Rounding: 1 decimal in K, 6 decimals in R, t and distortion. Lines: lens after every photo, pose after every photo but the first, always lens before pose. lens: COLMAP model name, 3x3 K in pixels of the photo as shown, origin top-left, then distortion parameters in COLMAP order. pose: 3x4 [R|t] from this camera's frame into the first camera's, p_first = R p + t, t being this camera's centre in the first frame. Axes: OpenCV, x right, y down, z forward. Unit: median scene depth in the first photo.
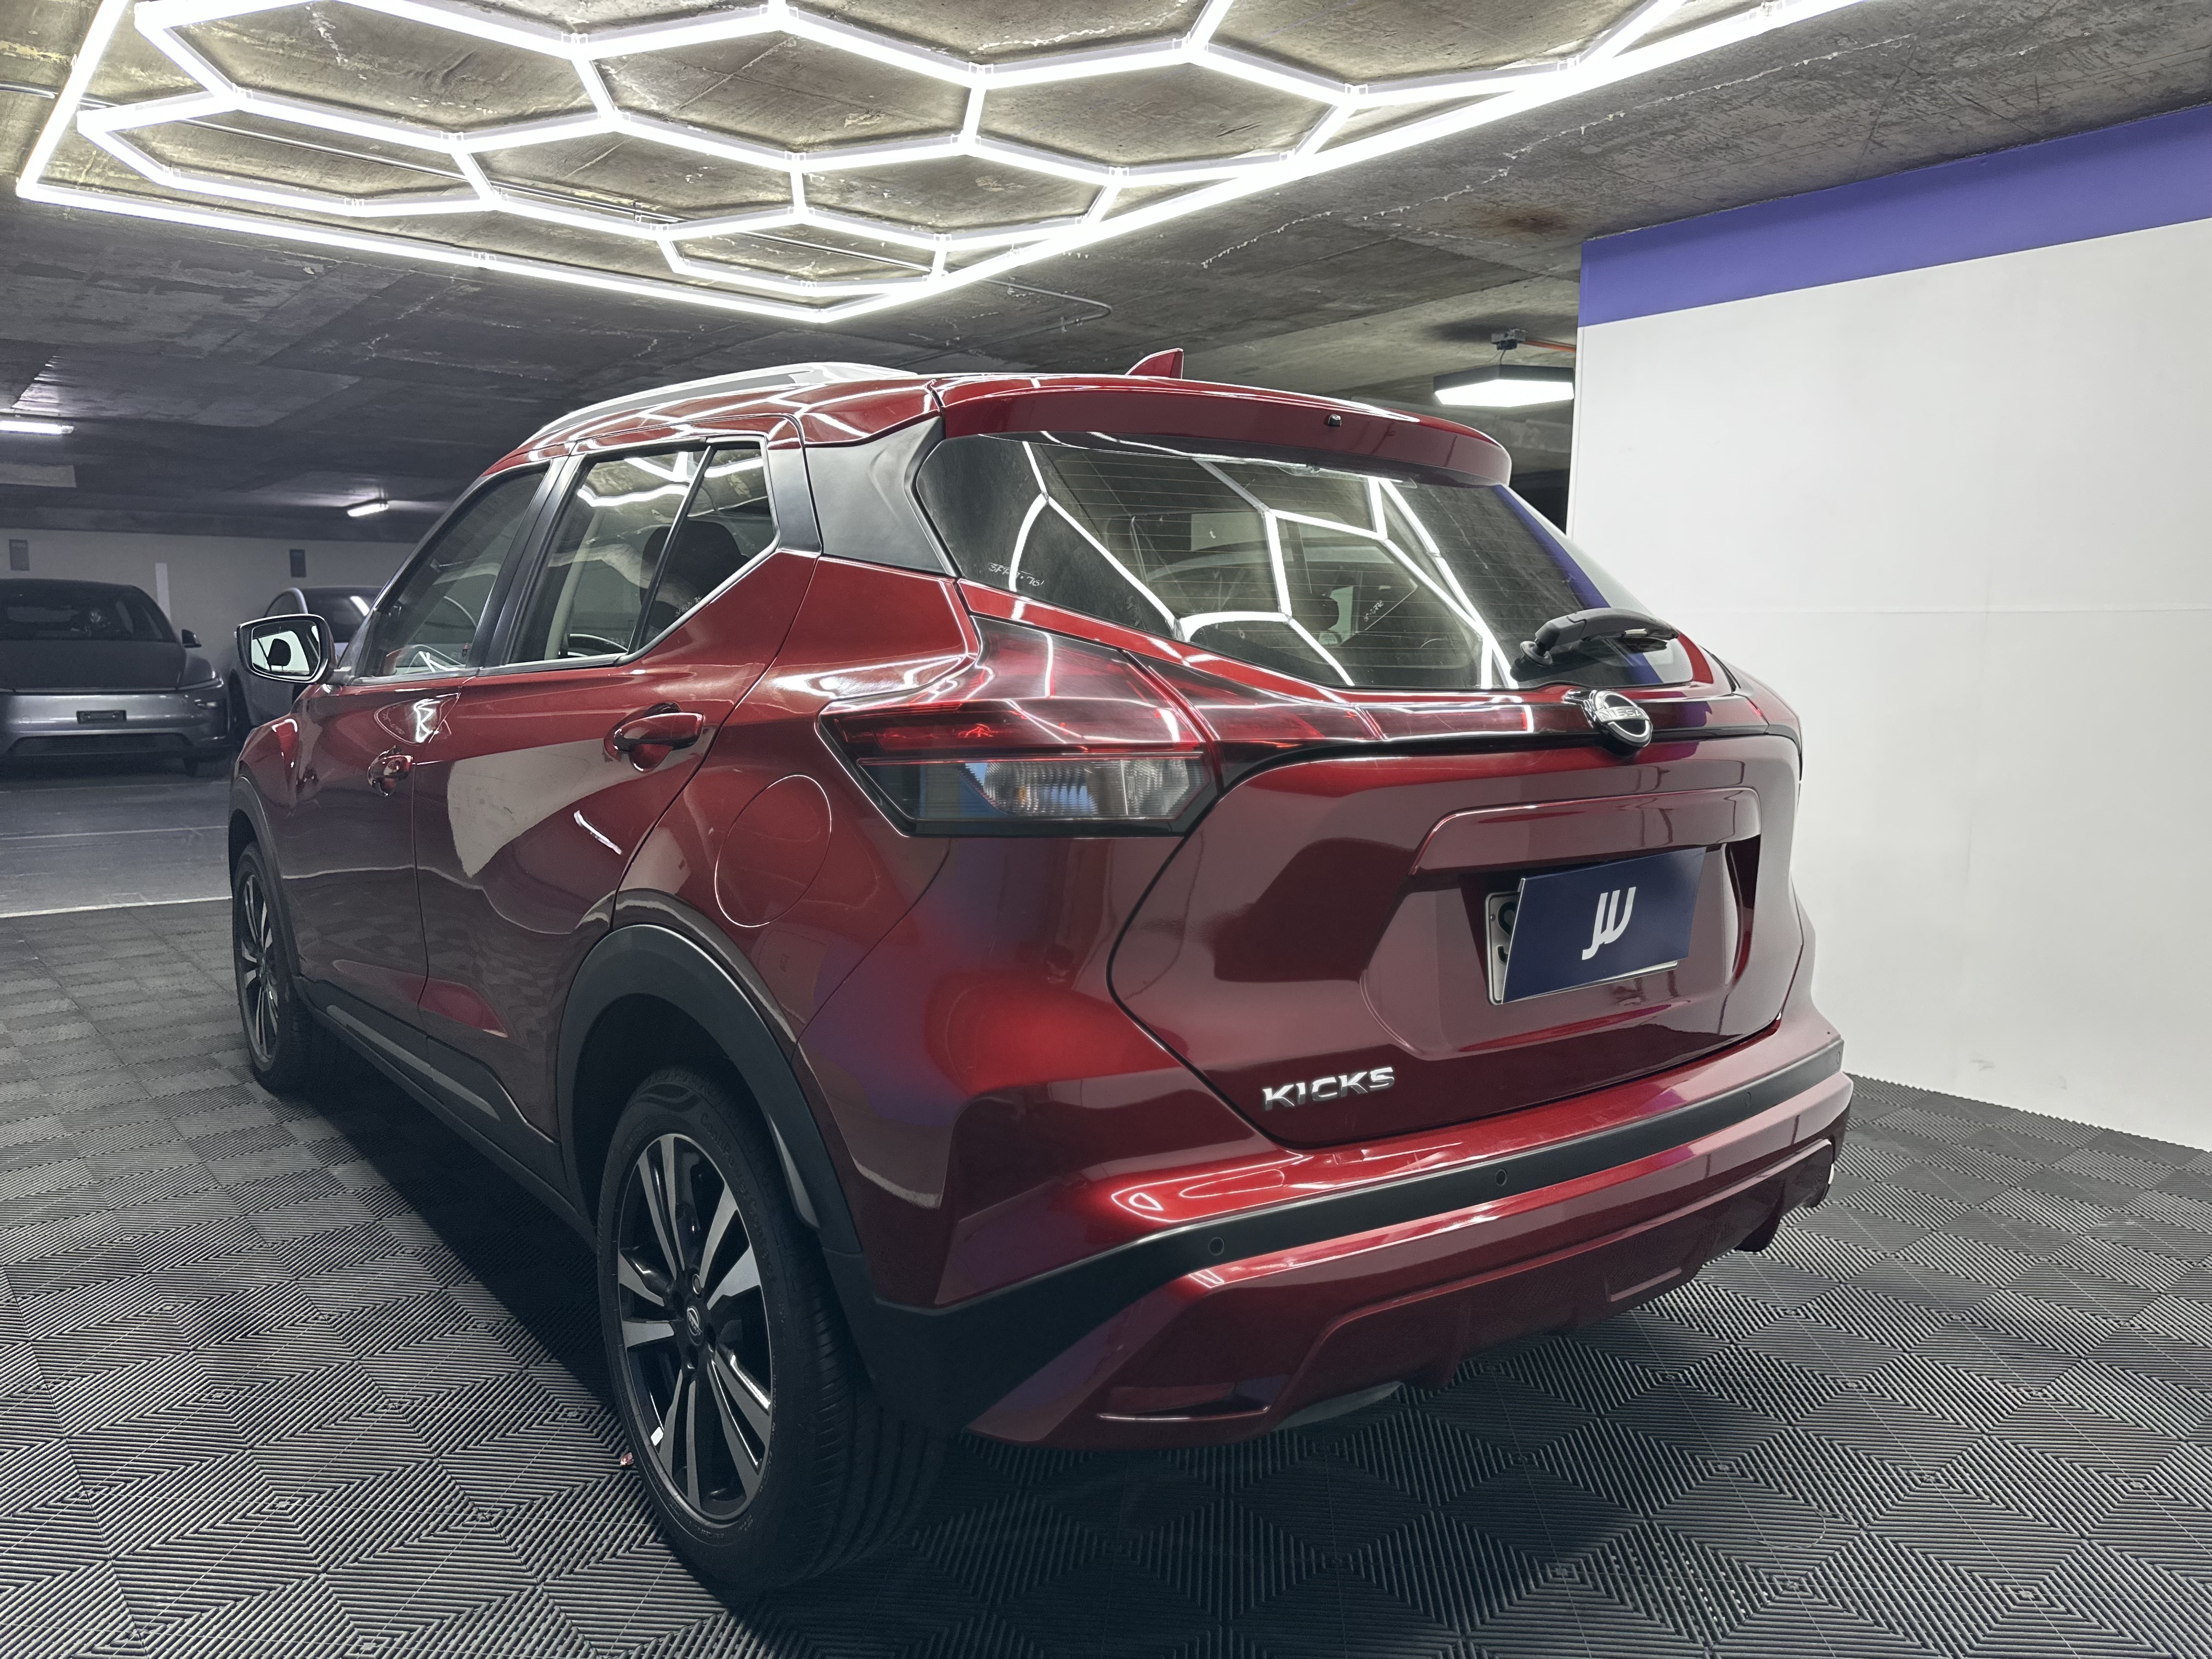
lens RADIAL K [[1518.4, 0, 1106.0], [0, 1518.4, 829.5], [0, 0, 1]] dist [0.064961, -0.084638]
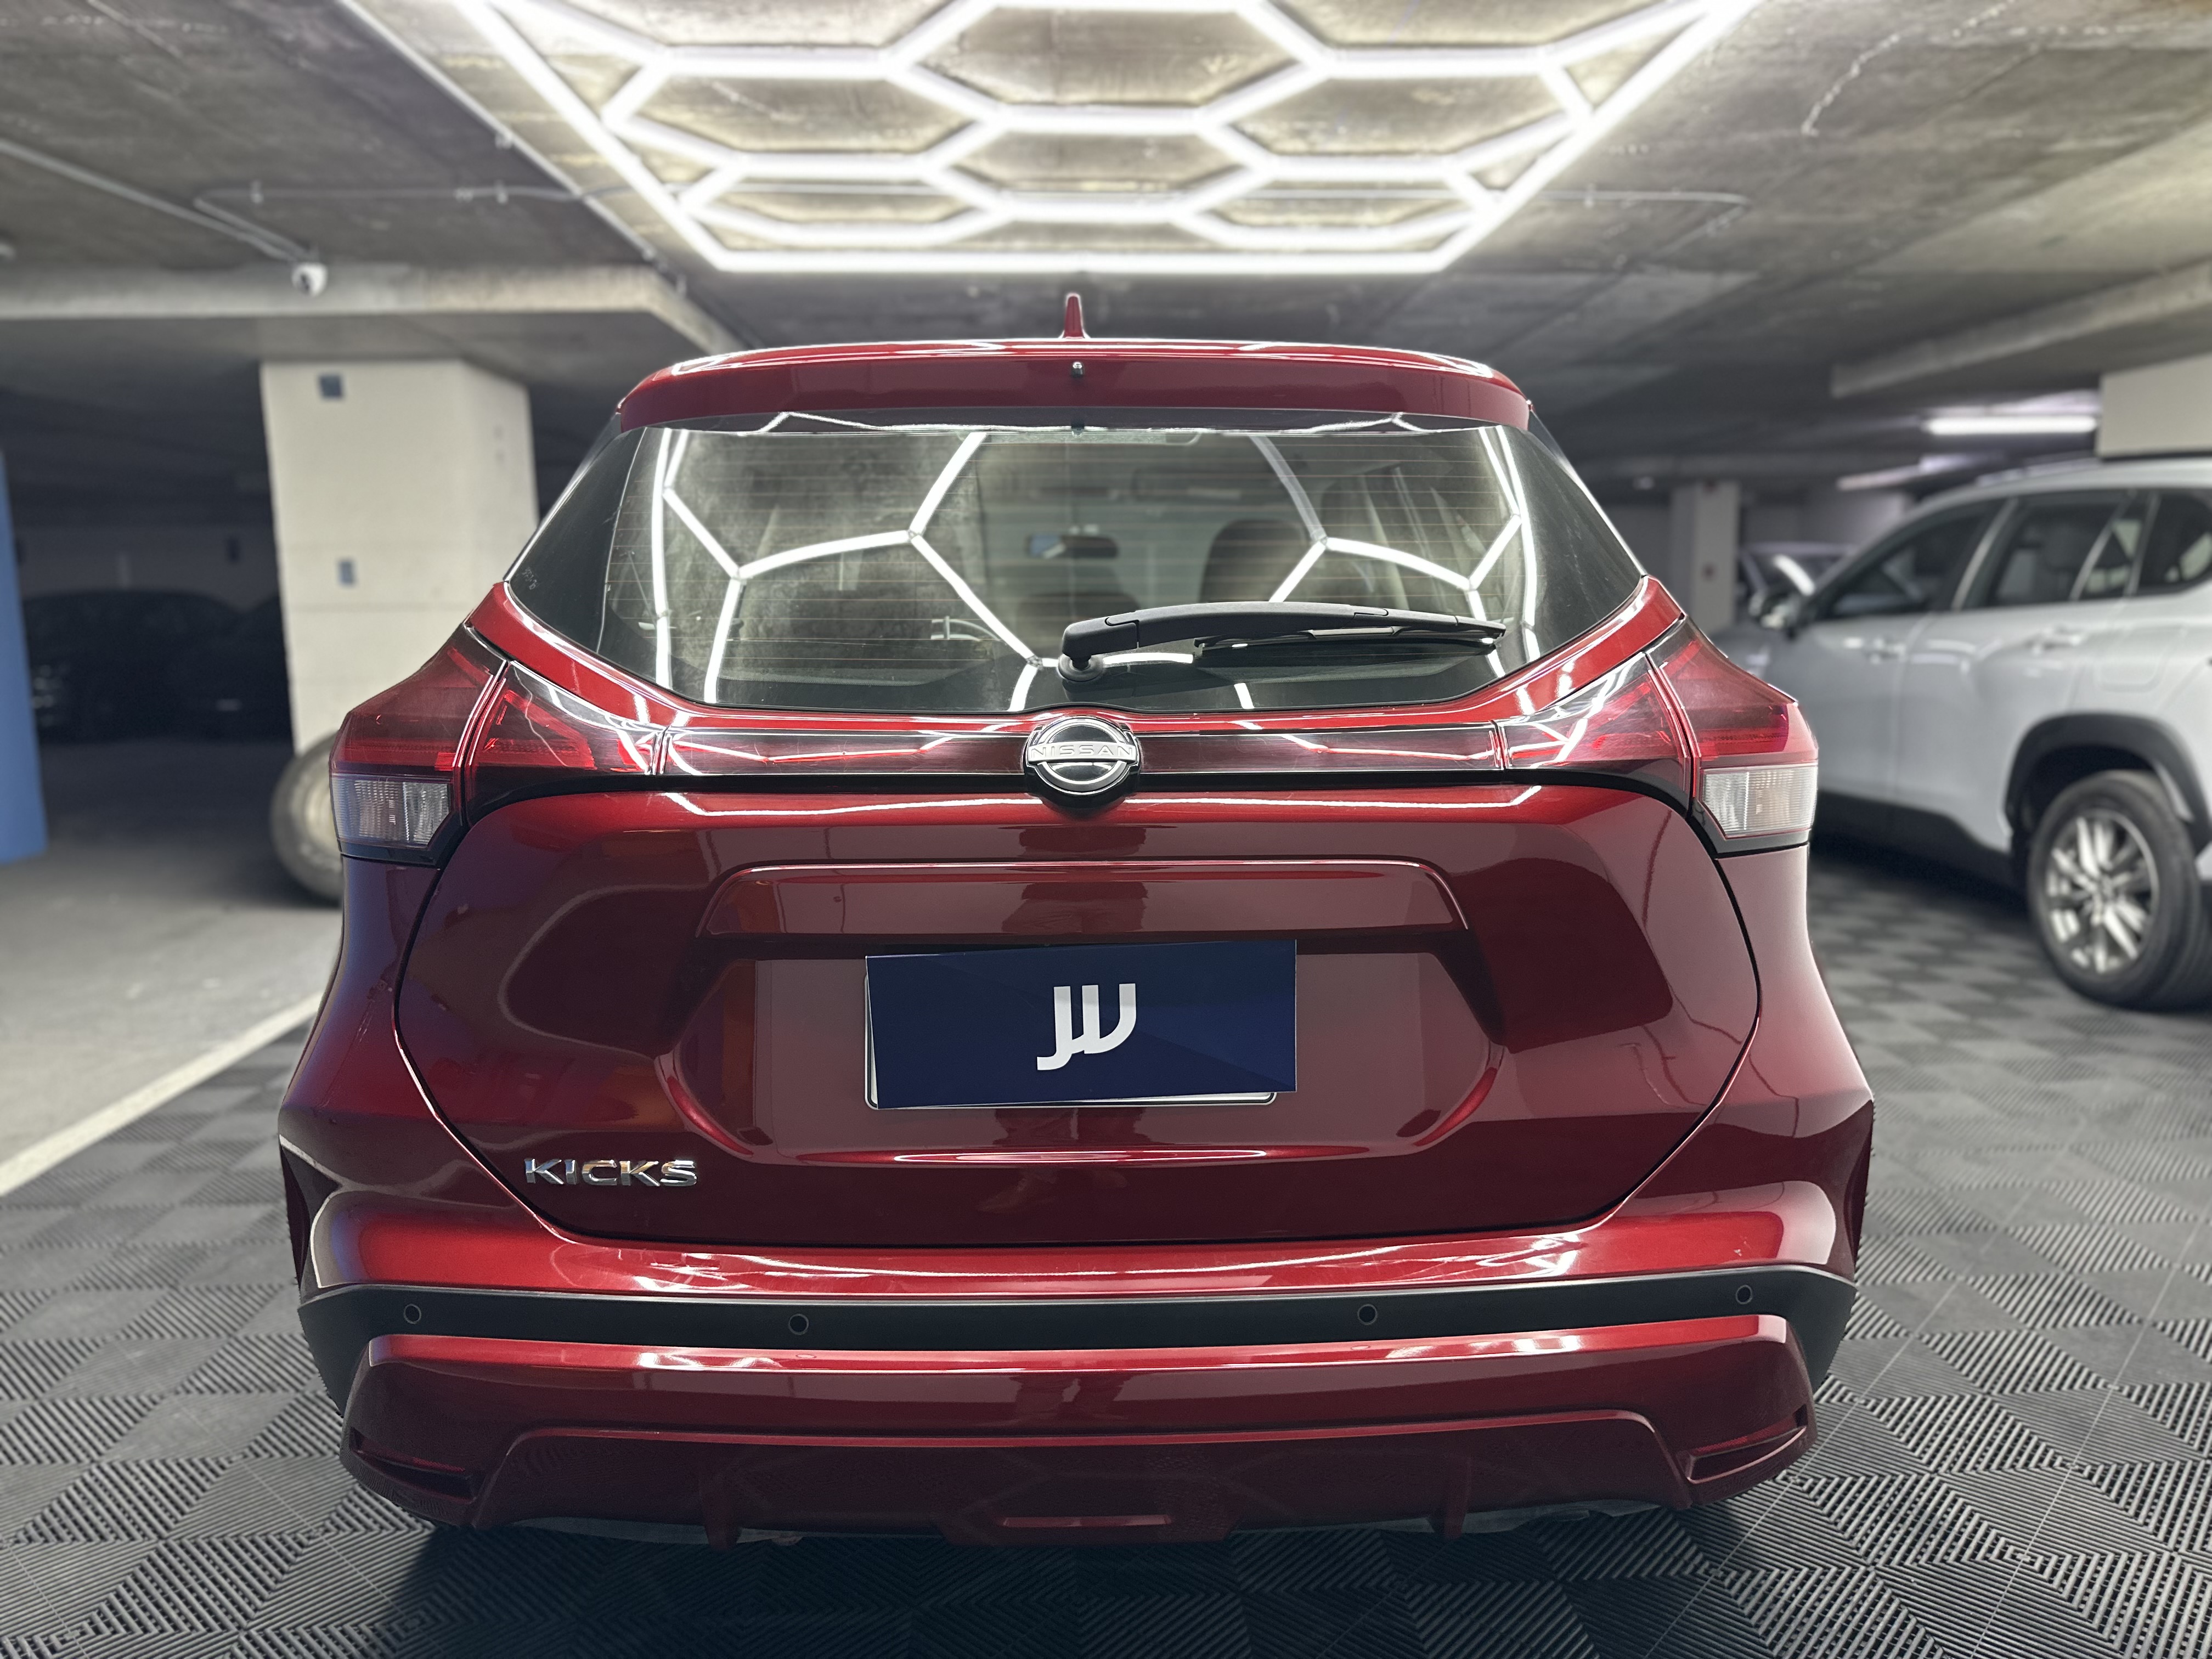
lens RADIAL K [[1518.4, 0, 1106.0], [0, 1518.4, 829.5], [0, 0, 1]] dist [0.064961, -0.084638]
pose [[0.808557, 0.071260, -0.584087, 0.731583], [-0.053180, 0.997427, 0.048071, -0.069508], [0.586009, -0.007806, 0.810267, 0.382229]]
